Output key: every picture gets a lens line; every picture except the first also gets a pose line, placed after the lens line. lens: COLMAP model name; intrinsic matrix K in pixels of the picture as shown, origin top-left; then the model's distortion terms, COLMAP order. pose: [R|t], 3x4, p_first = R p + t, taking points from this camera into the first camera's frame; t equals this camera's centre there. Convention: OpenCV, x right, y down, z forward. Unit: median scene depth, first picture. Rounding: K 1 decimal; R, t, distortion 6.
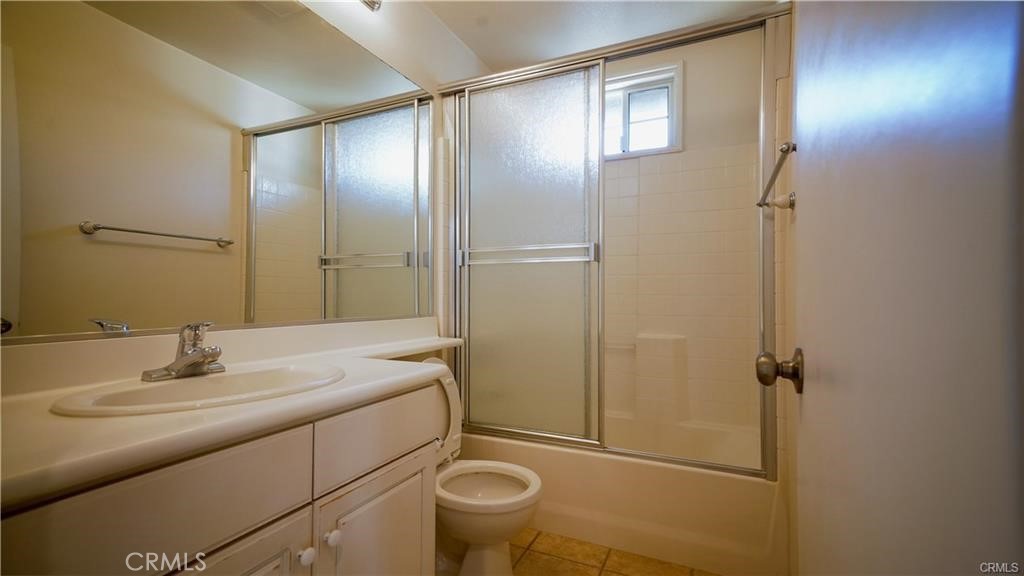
lens RADIAL K [[451.9, 0, 513.3], [0, 451.9, 284.0], [0, 0, 1]] dist [0.020750, 0.001383]
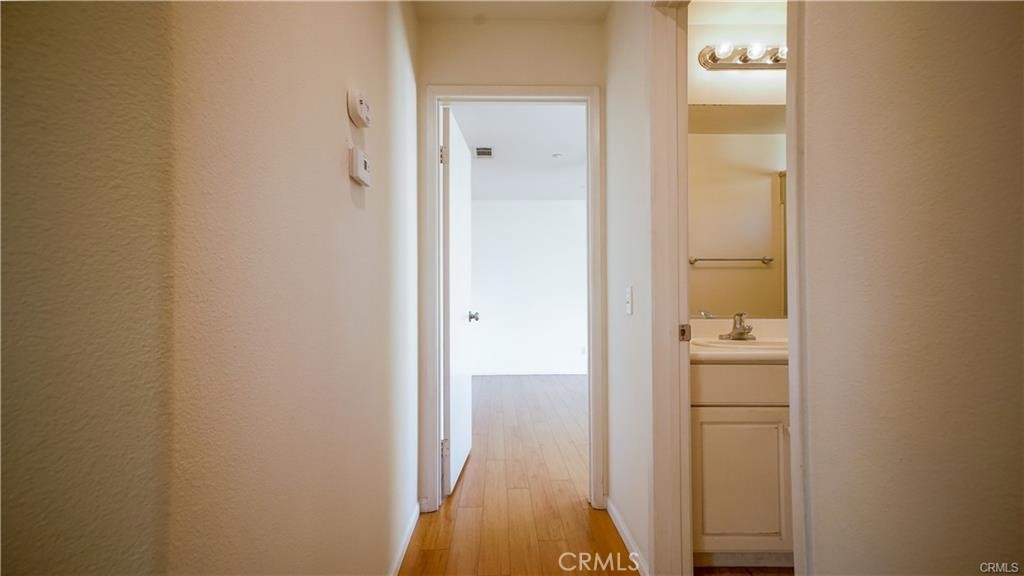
lens RADIAL K [[451.9, 0, 512.5], [0, 451.9, 286.2], [0, 0, 1]] dist [0.020750, 0.001383]
pose [[0.446024, -0.022509, -0.894738, 0.629738], [0.023990, 0.999625, -0.013188, -0.029866], [0.894700, -0.015583, 0.446397, -0.764880]]
